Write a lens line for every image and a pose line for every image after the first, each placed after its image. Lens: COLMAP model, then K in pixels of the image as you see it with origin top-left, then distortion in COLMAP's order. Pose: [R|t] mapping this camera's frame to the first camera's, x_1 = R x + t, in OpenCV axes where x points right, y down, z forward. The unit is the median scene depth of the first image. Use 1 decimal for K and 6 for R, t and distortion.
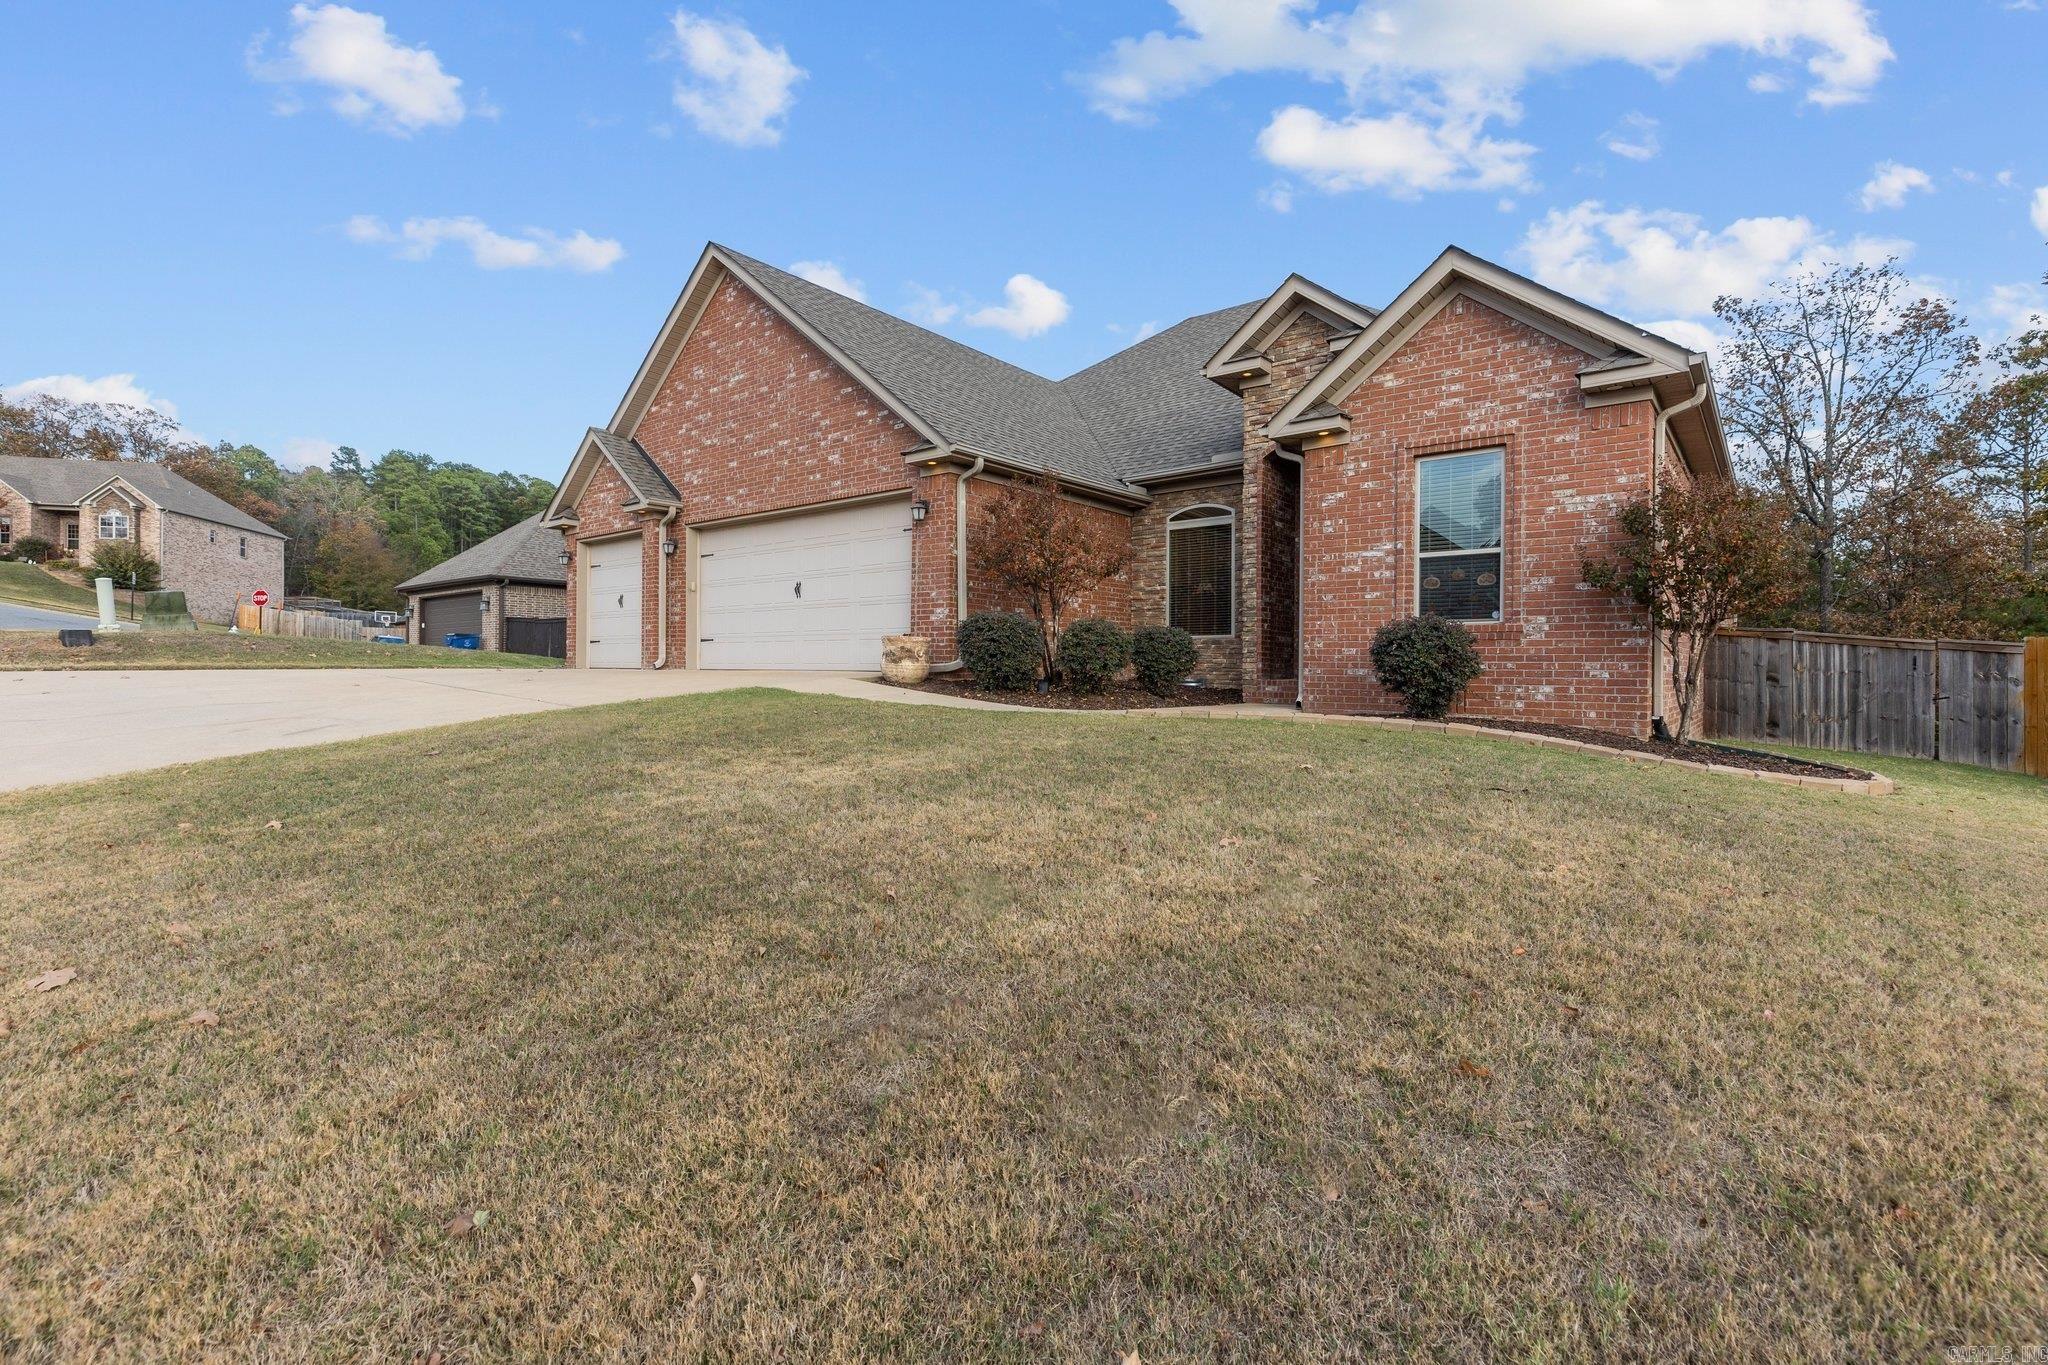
lens RADIAL K [[927.2, 0, 1022.0], [0, 927.2, 670.2], [0, 0, 1]] dist [0.005408, -0.000564]
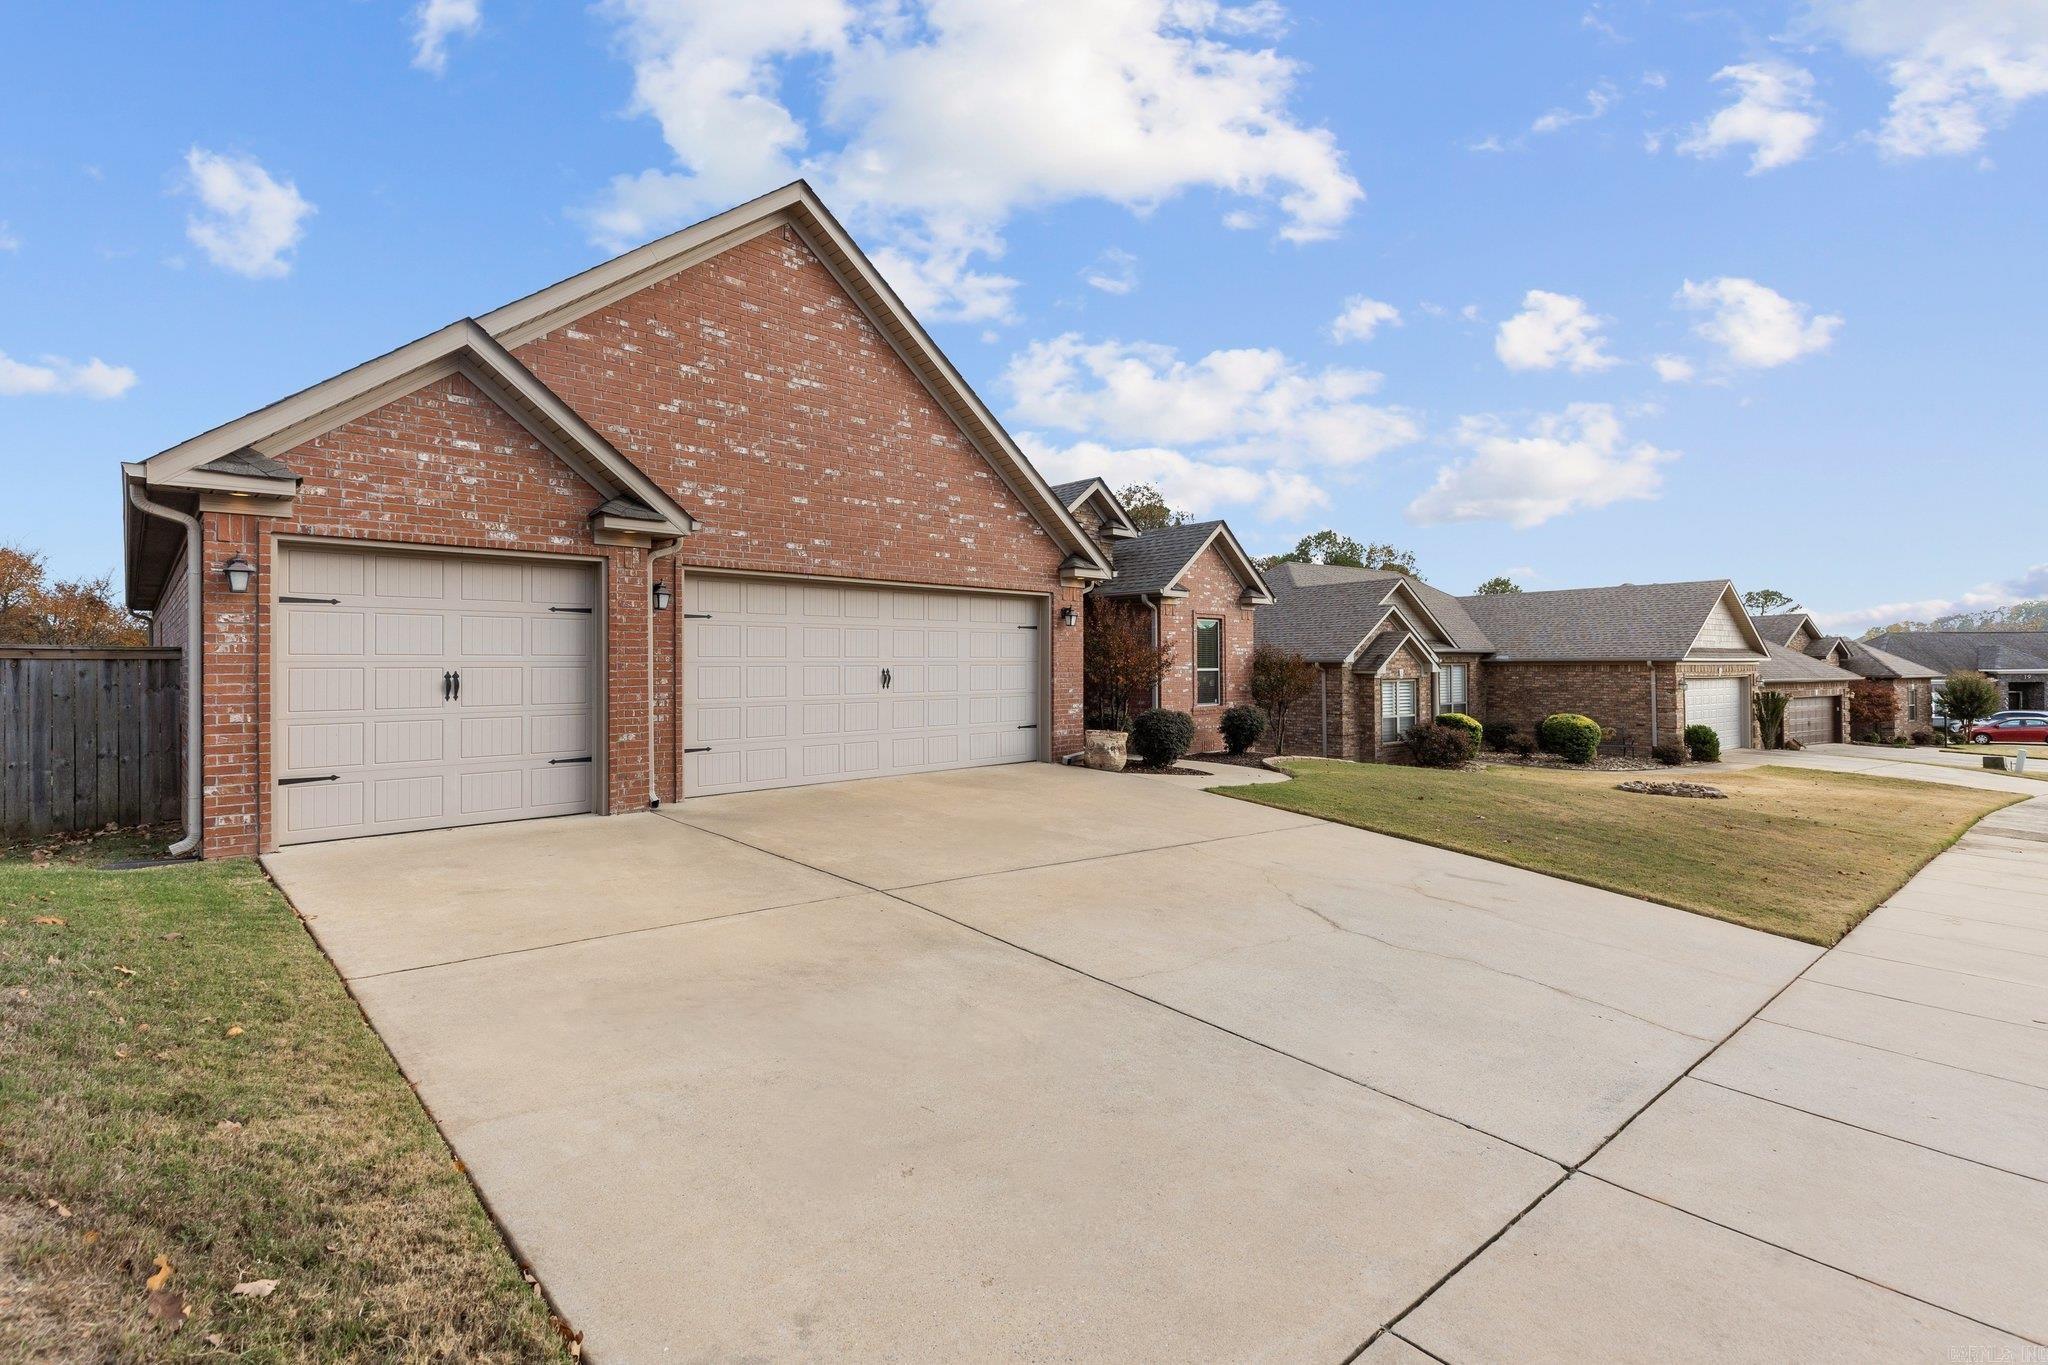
lens RADIAL K [[927.2, 0, 1023.6], [0, 927.2, 654.6], [0, 0, 1]] dist [0.005408, -0.000564]
pose [[0.119464, 0.001322, 0.992838, -1.468979], [0.005874, 0.999981, -0.002038, -0.148352], [-0.992821, 0.006076, 0.119454, 1.095965]]
